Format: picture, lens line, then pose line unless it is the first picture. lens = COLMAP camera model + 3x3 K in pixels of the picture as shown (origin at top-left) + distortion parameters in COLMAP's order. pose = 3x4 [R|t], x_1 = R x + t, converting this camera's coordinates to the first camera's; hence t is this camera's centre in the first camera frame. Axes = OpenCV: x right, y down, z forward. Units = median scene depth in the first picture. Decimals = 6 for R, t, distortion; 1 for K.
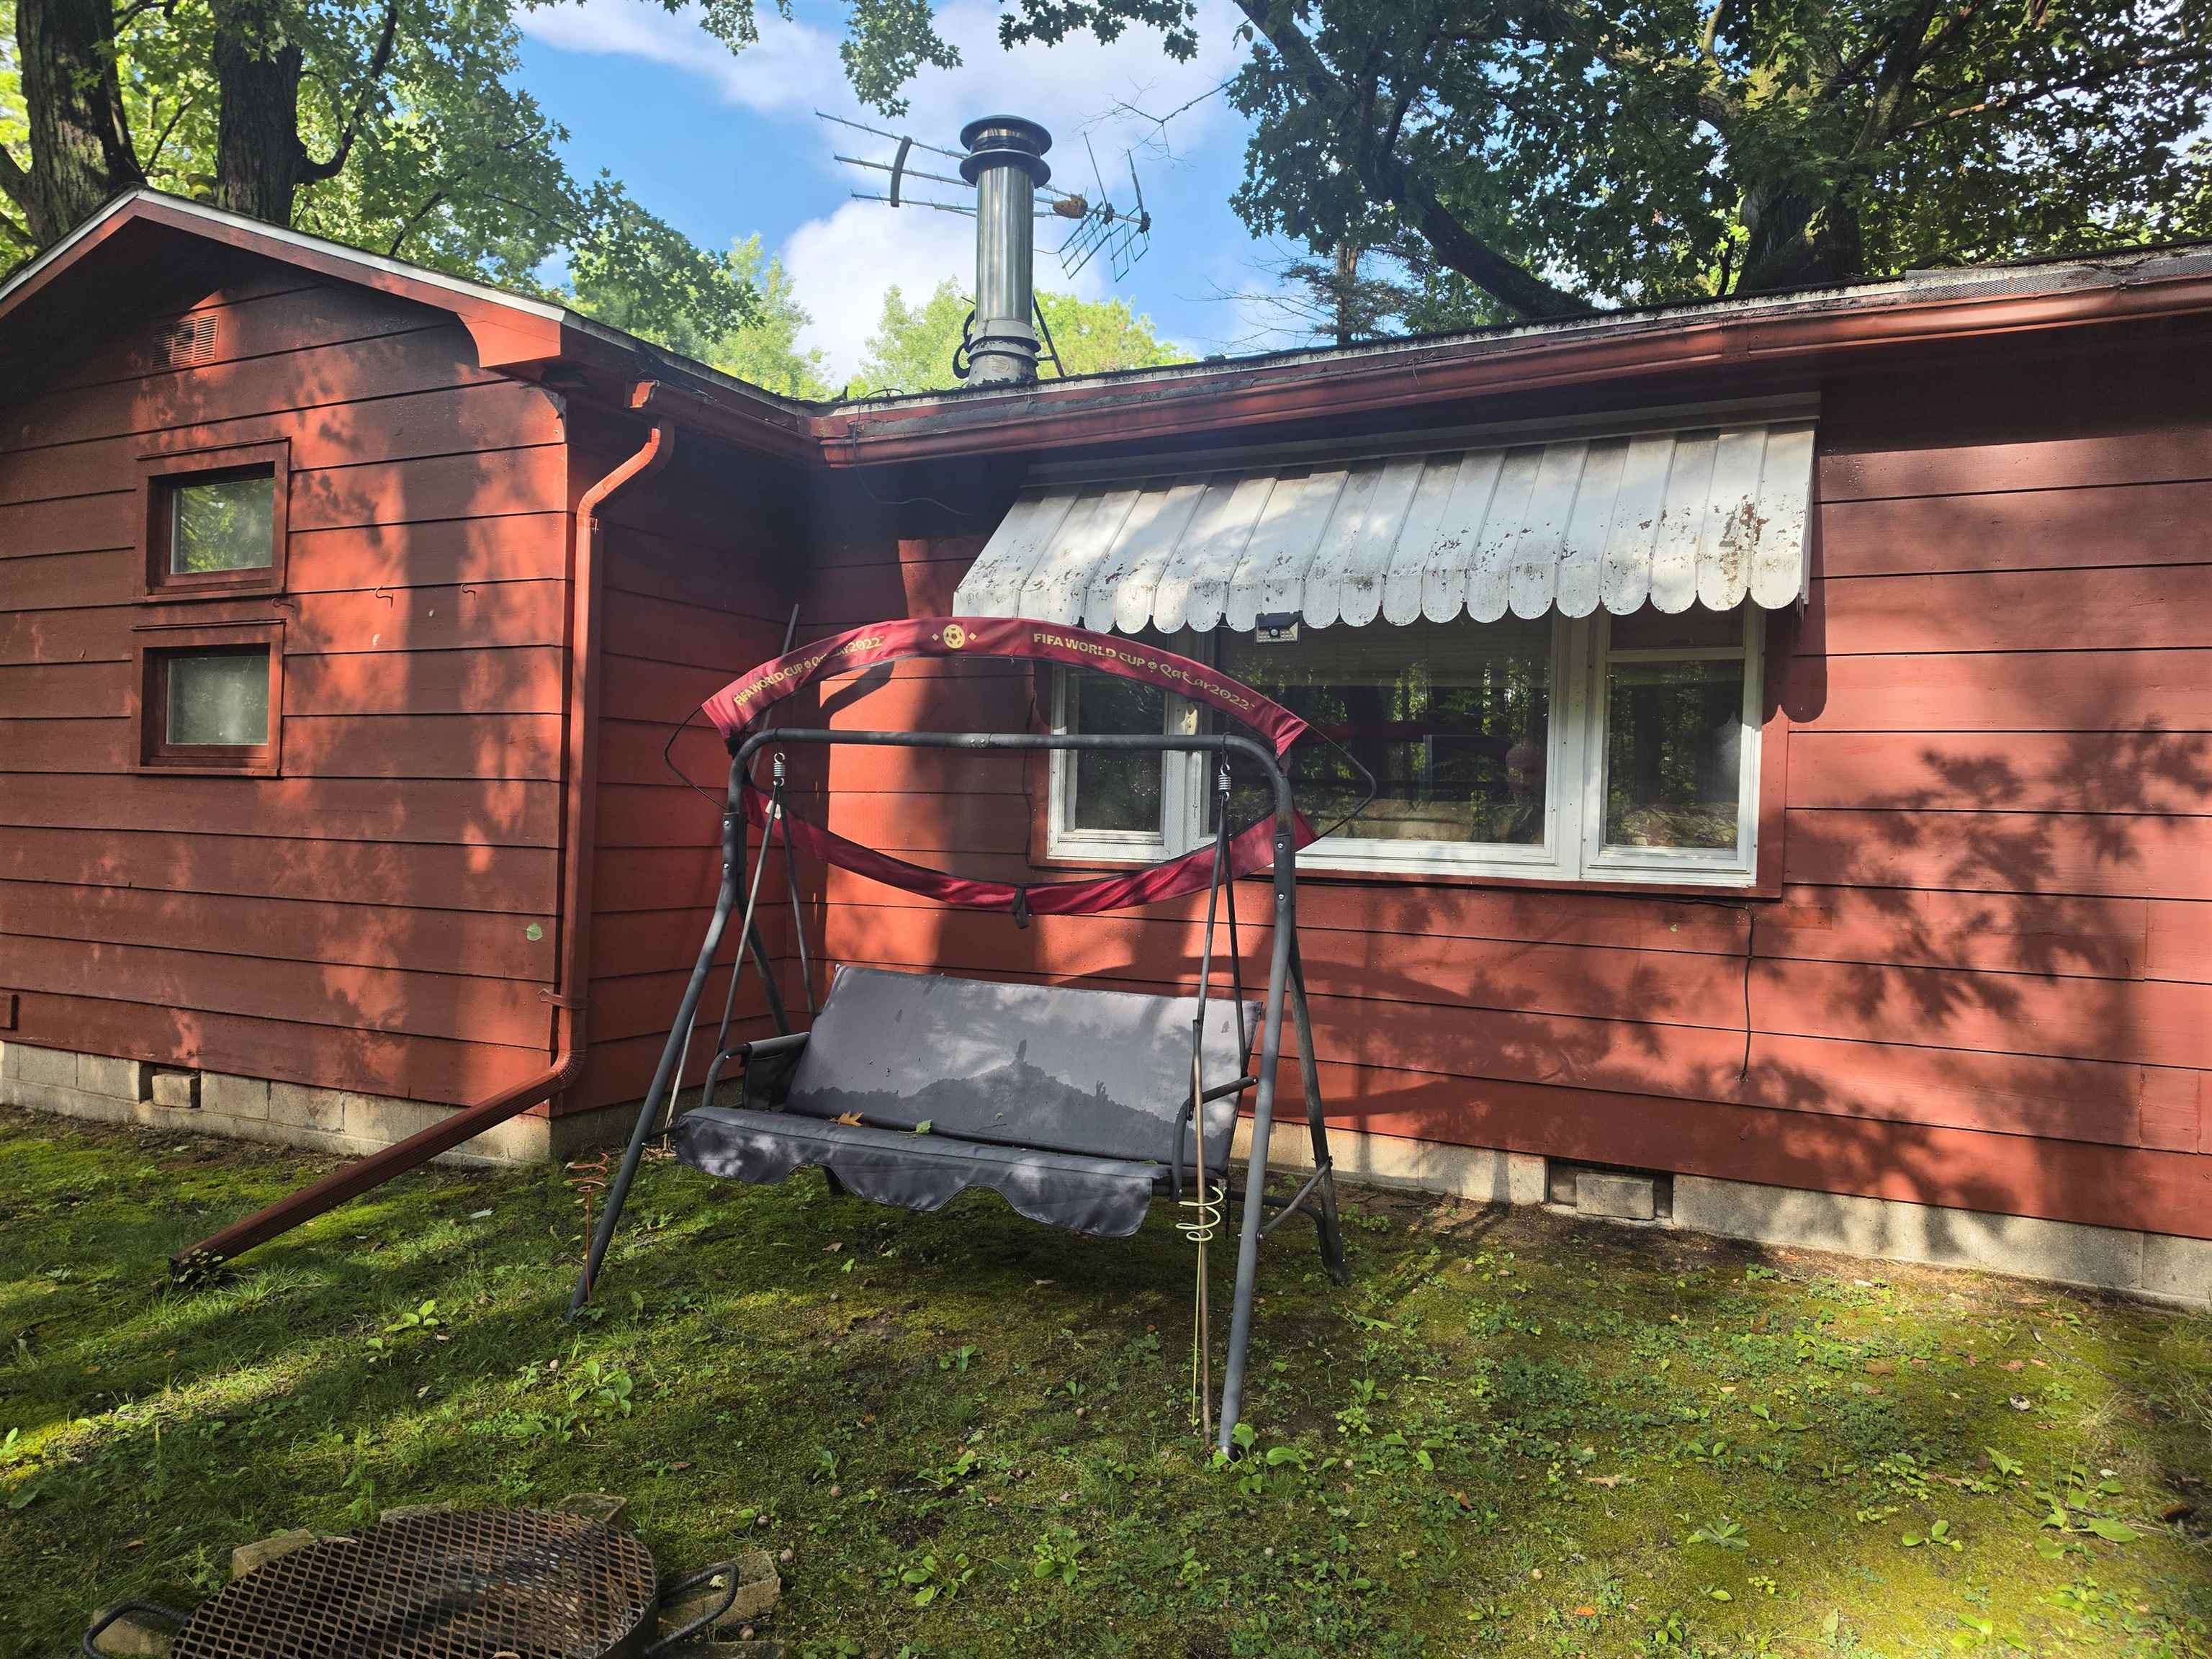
lens RADIAL K [[1542.9, 0, 1106.0], [0, 1542.9, 829.5], [0, 0, 1]] dist [0.127711, -0.162118]
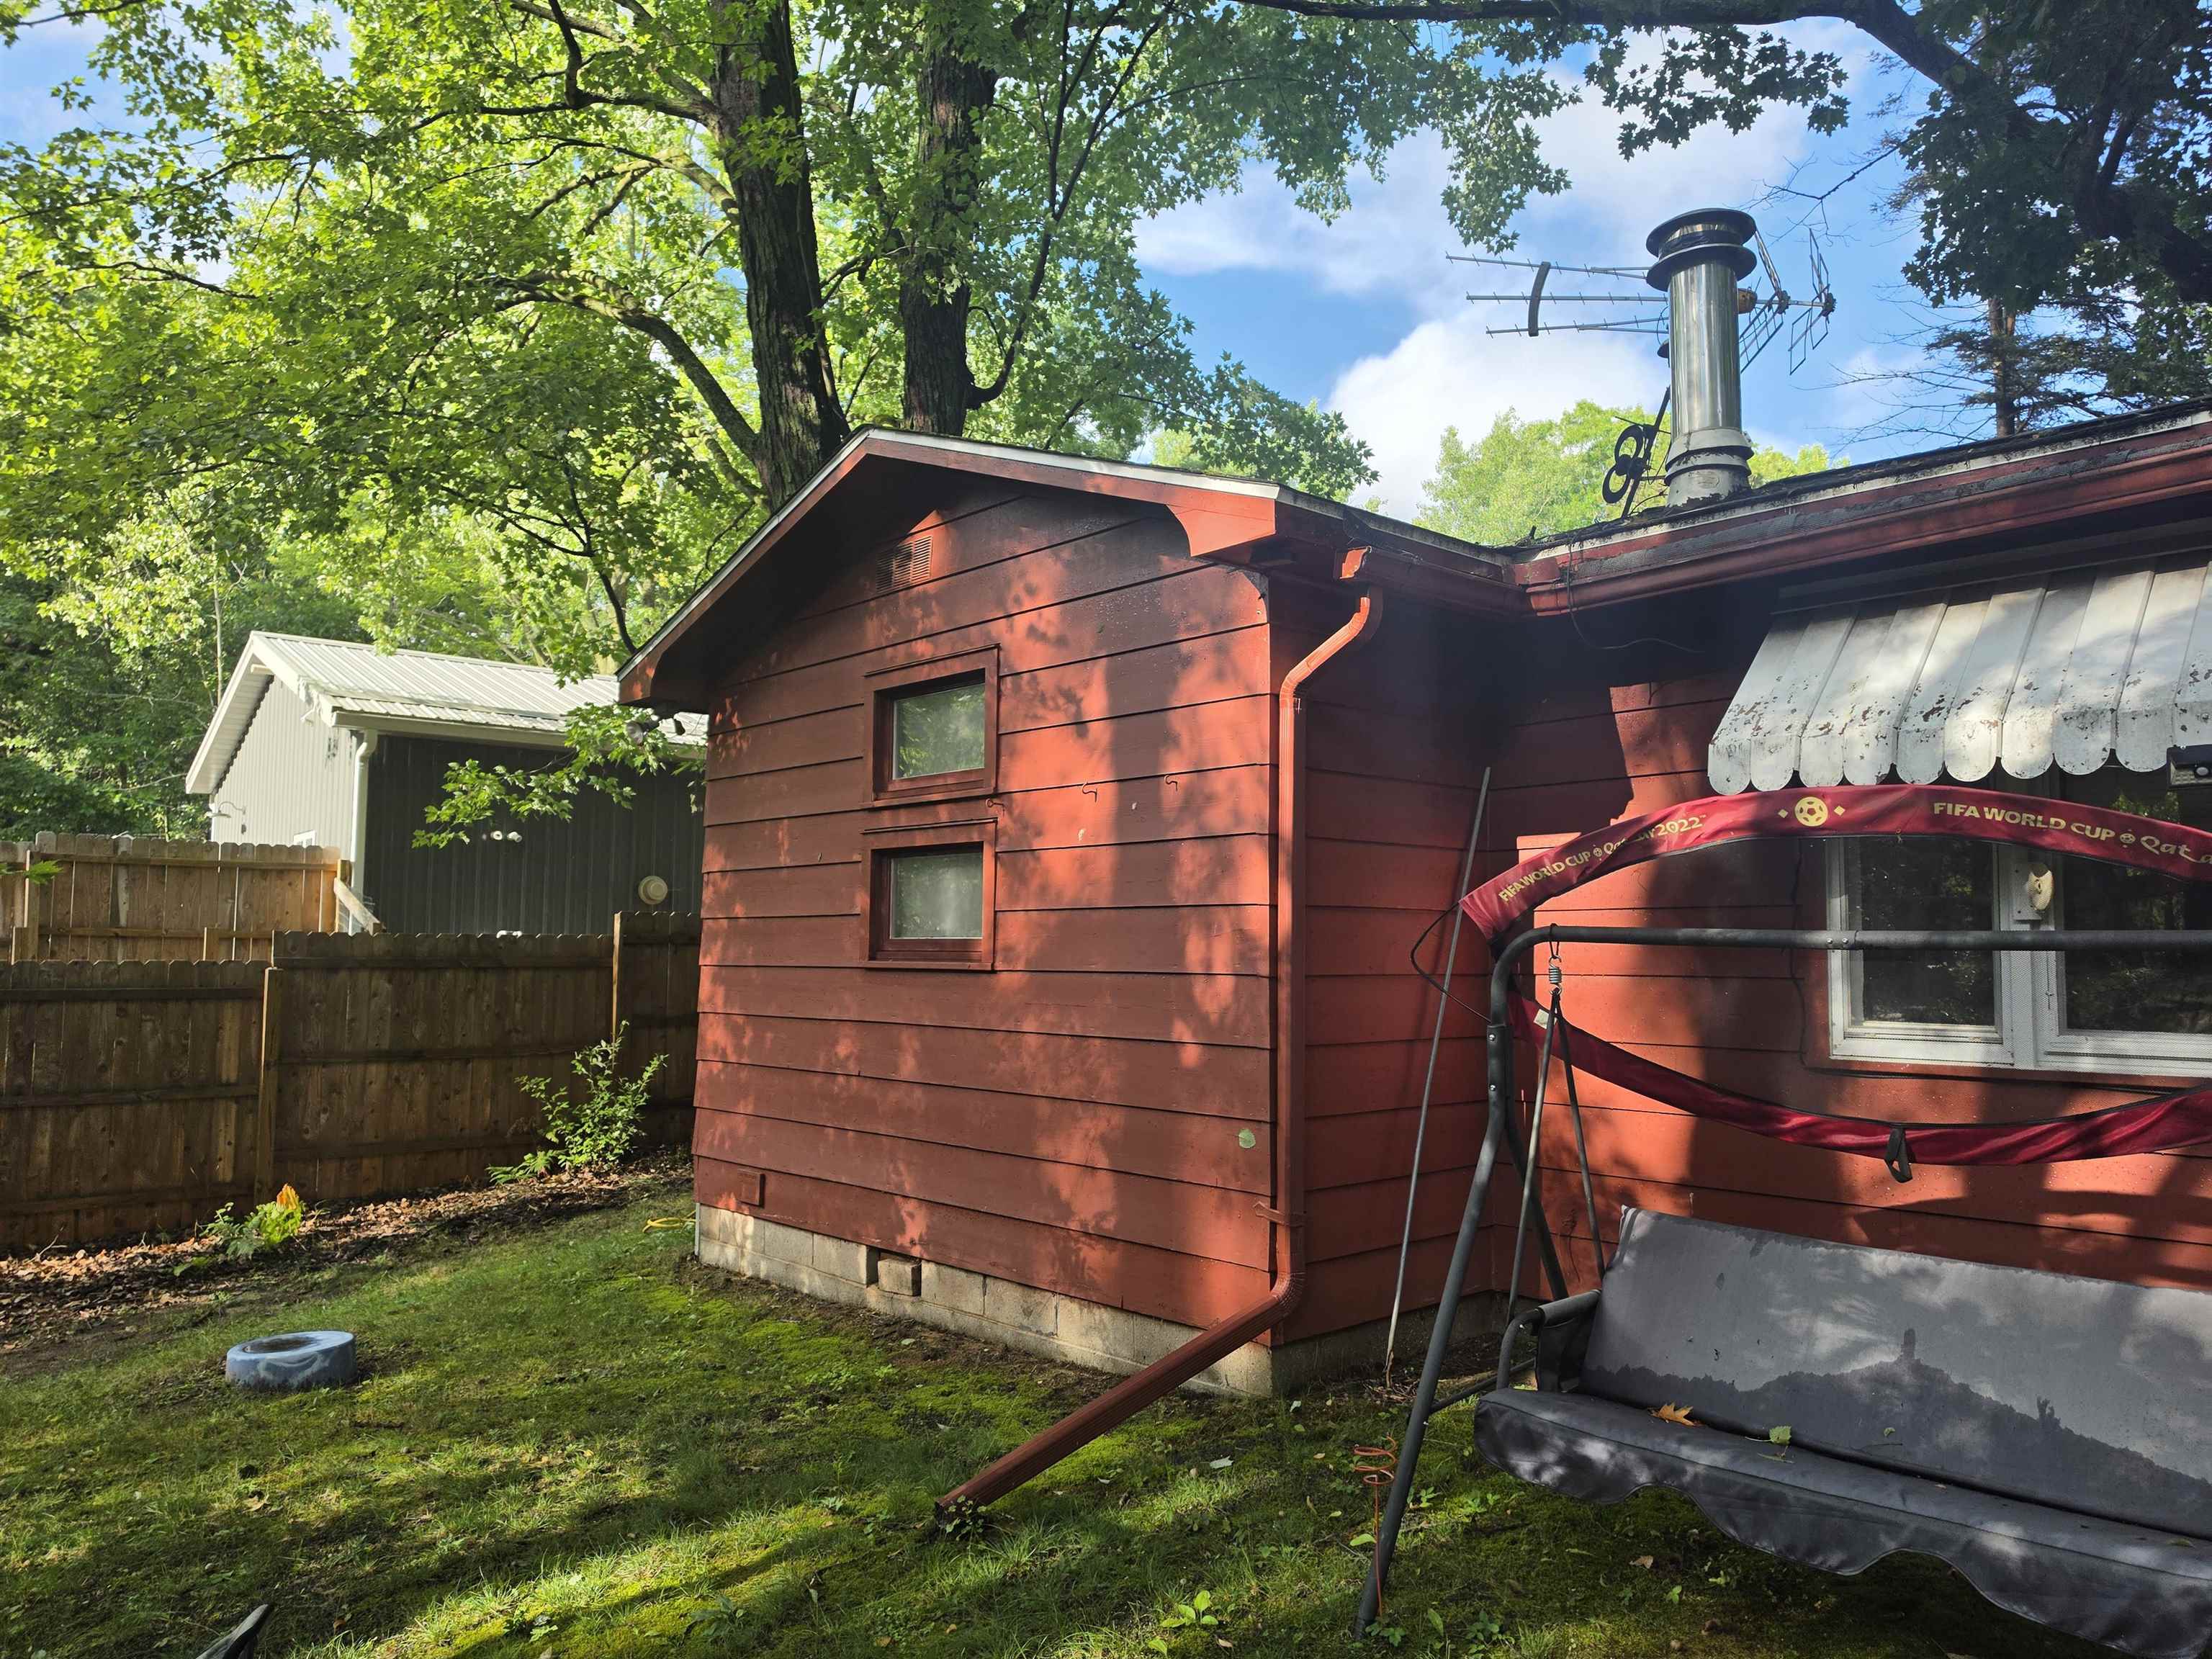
lens RADIAL K [[1519.4, 0, 1104.0], [0, 1519.4, 834.8], [0, 0, 1]] dist [0.140196, -0.158552]
pose [[0.939521, -0.045942, -0.339396, -0.116790], [0.018038, 0.996224, -0.084921, -0.036004], [0.342016, 0.073663, 0.936802, 0.092820]]
